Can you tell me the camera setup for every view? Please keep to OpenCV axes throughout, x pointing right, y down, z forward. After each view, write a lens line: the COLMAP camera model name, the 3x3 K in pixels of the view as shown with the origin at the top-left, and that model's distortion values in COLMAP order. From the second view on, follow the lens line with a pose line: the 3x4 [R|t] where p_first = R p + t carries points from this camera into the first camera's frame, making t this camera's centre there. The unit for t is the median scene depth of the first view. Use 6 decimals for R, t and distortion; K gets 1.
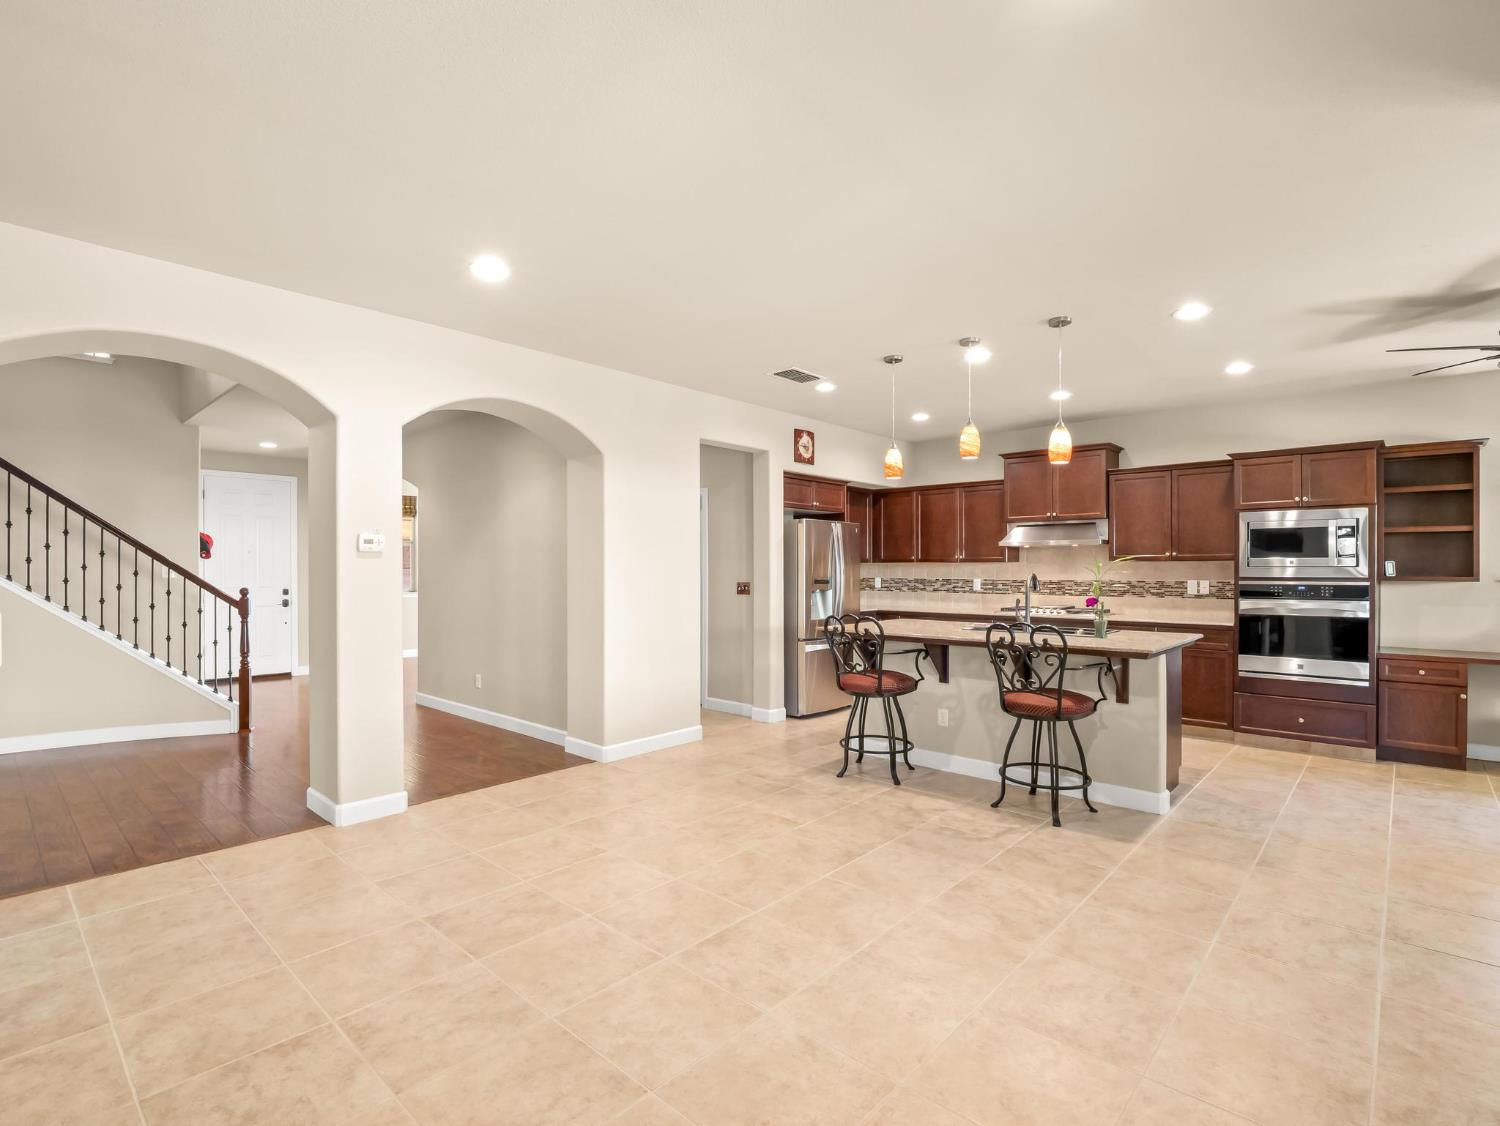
lens RADIAL K [[728.8, 0, 740.8], [0, 728.8, 570.6], [0, 0, 1]] dist [-0.001642, -0.007372]
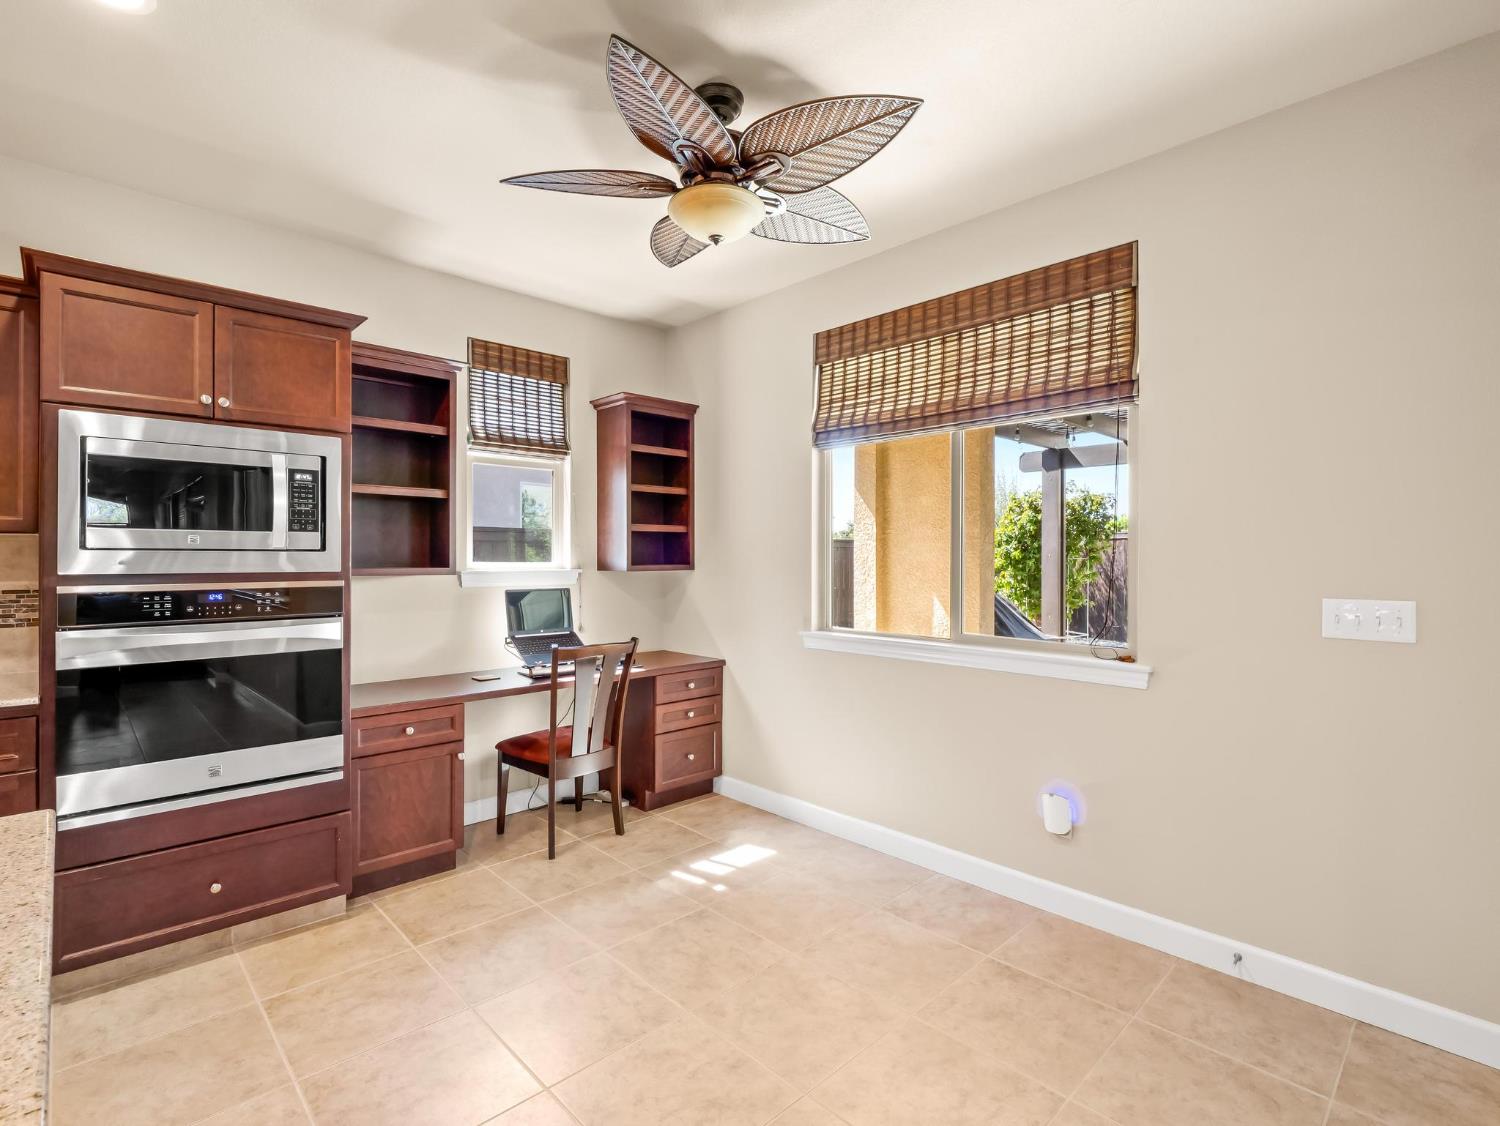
lens RADIAL K [[728.5, 0, 746.0], [0, 728.5, 554.7], [0, 0, 1]] dist [-0.001377, -0.000373]
pose [[0.066114, 0.004020, 0.997804, 0.360080], [0.000879, 0.999991, -0.004087, -0.000221], [-0.997812, 0.001147, 0.066110, 0.674670]]
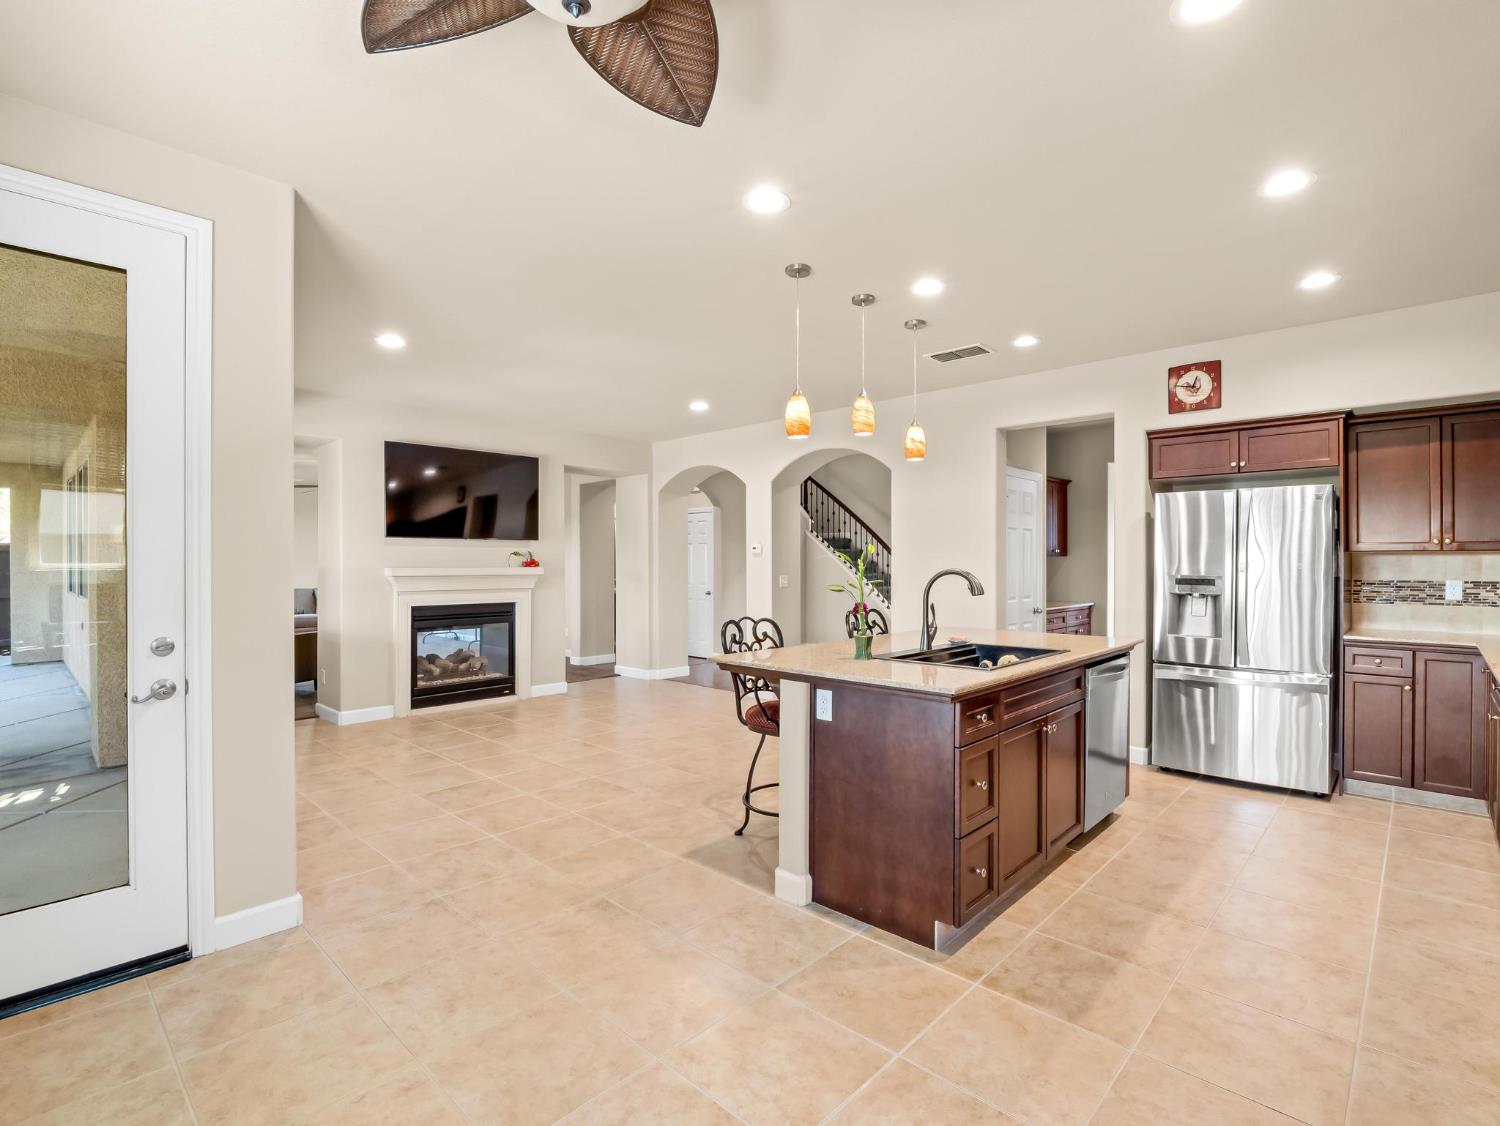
lens RADIAL K [[718.7, 0, 750.0], [0, 718.7, 563.0], [0, 0, 1]] dist [-0.001524, -0.008685]
pose [[-0.011395, 0.001849, -0.999933, 1.045568], [-0.000137, 0.999998, 0.001851, -0.003300], [0.999935, 0.000158, -0.011395, 0.783978]]
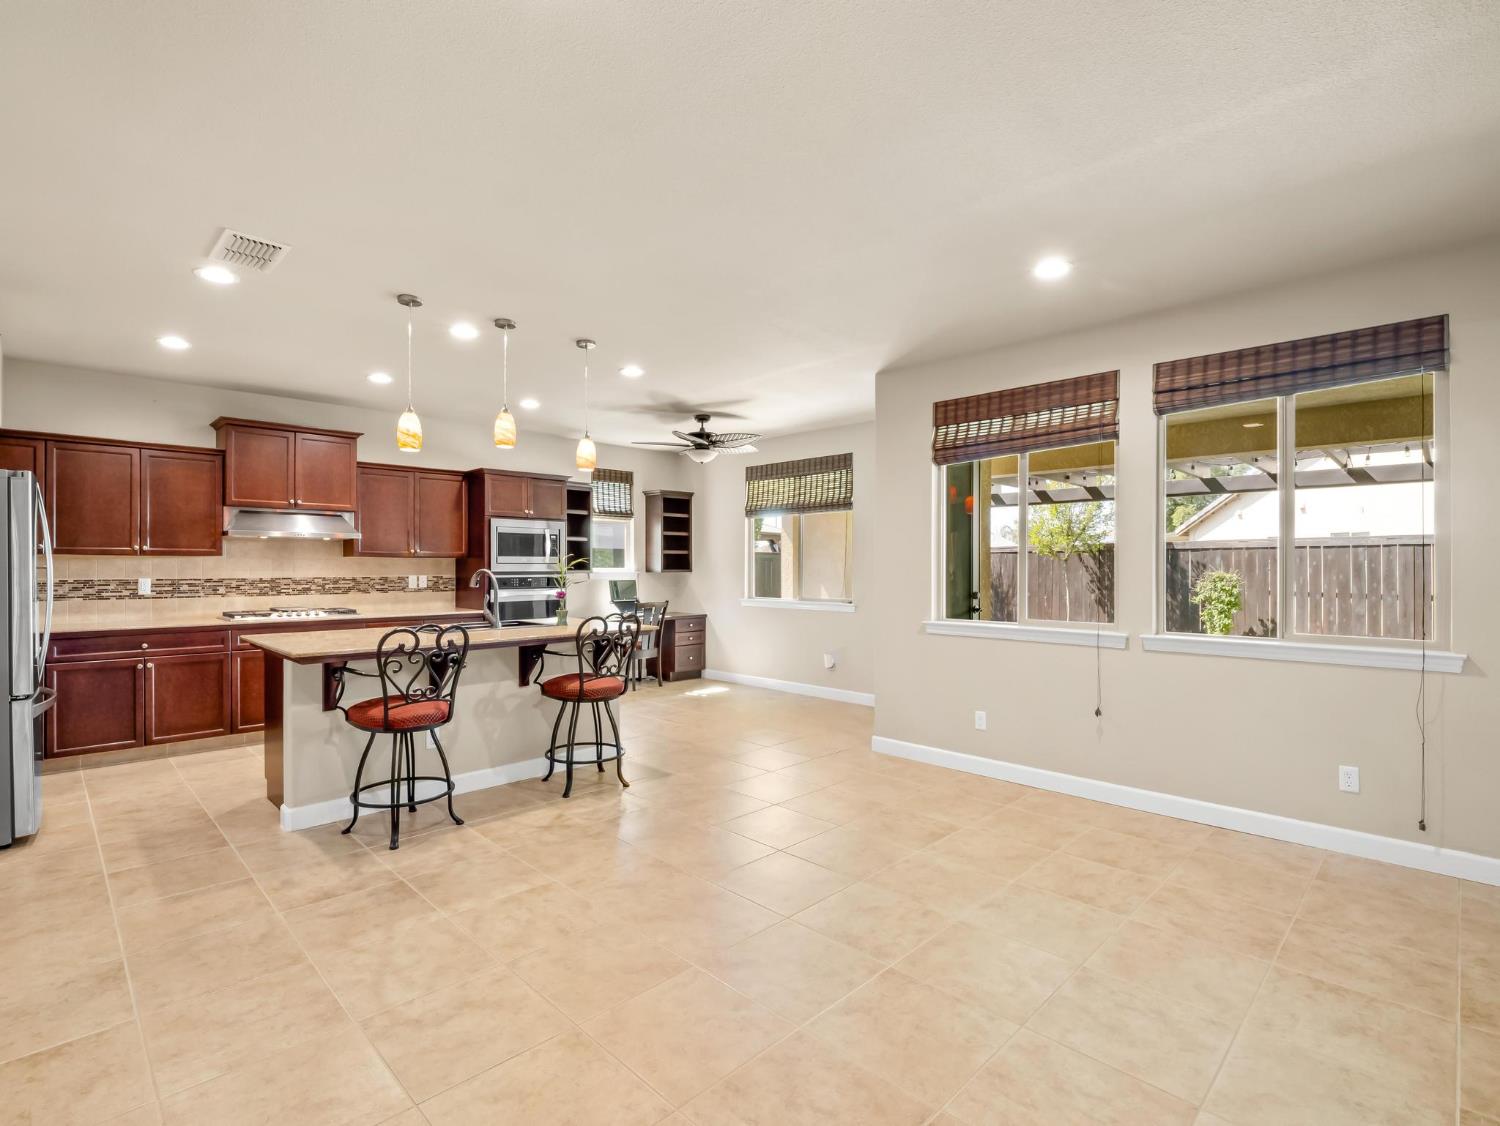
lens RADIAL K [[718.7, 0, 750.0], [0, 718.7, 563.0], [0, 0, 1]] dist [-0.001524, -0.008685]
pose [[0.042327, 0.003808, 0.999097, -0.537716], [0.001224, 0.999992, -0.003863, -0.000719], [-0.999103, 0.001386, 0.042322, 0.576419]]
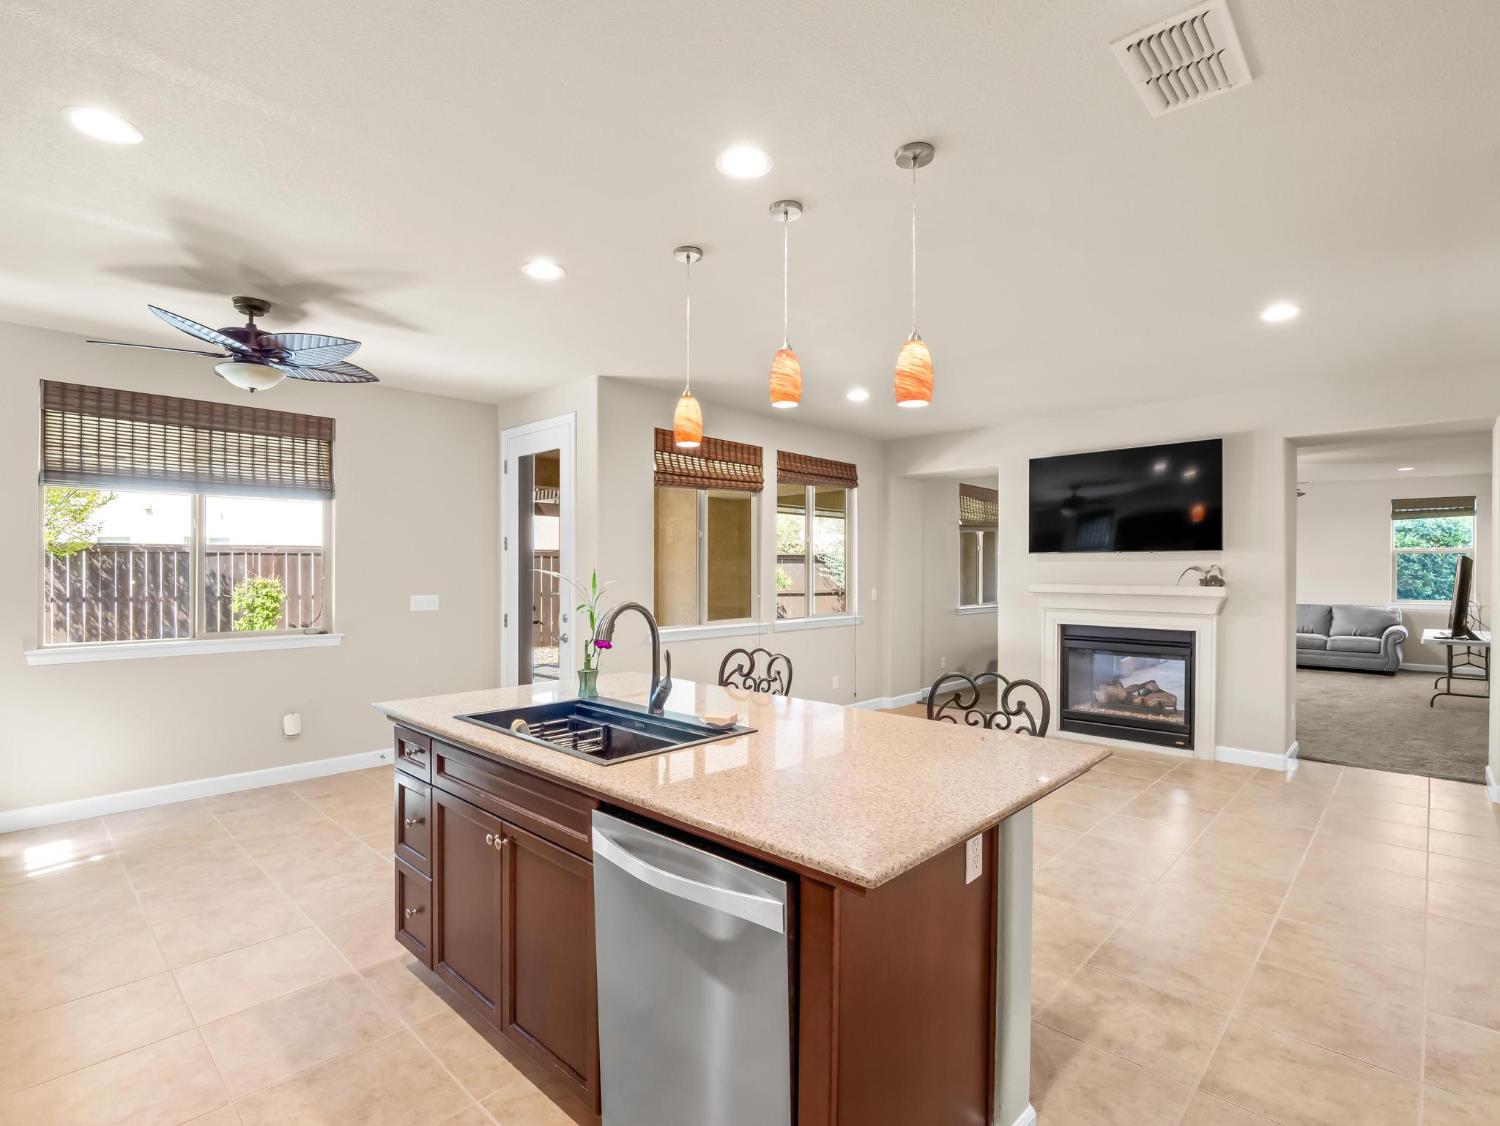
lens RADIAL K [[728.8, 0, 740.8], [0, 728.8, 570.6], [0, 0, 1]] dist [-0.001642, -0.007372]
pose [[-0.999724, -0.003000, 0.023283, 0.300552], [-0.002862, 0.999978, 0.005977, -0.020596], [-0.023301, 0.005909, -0.999711, 1.431167]]
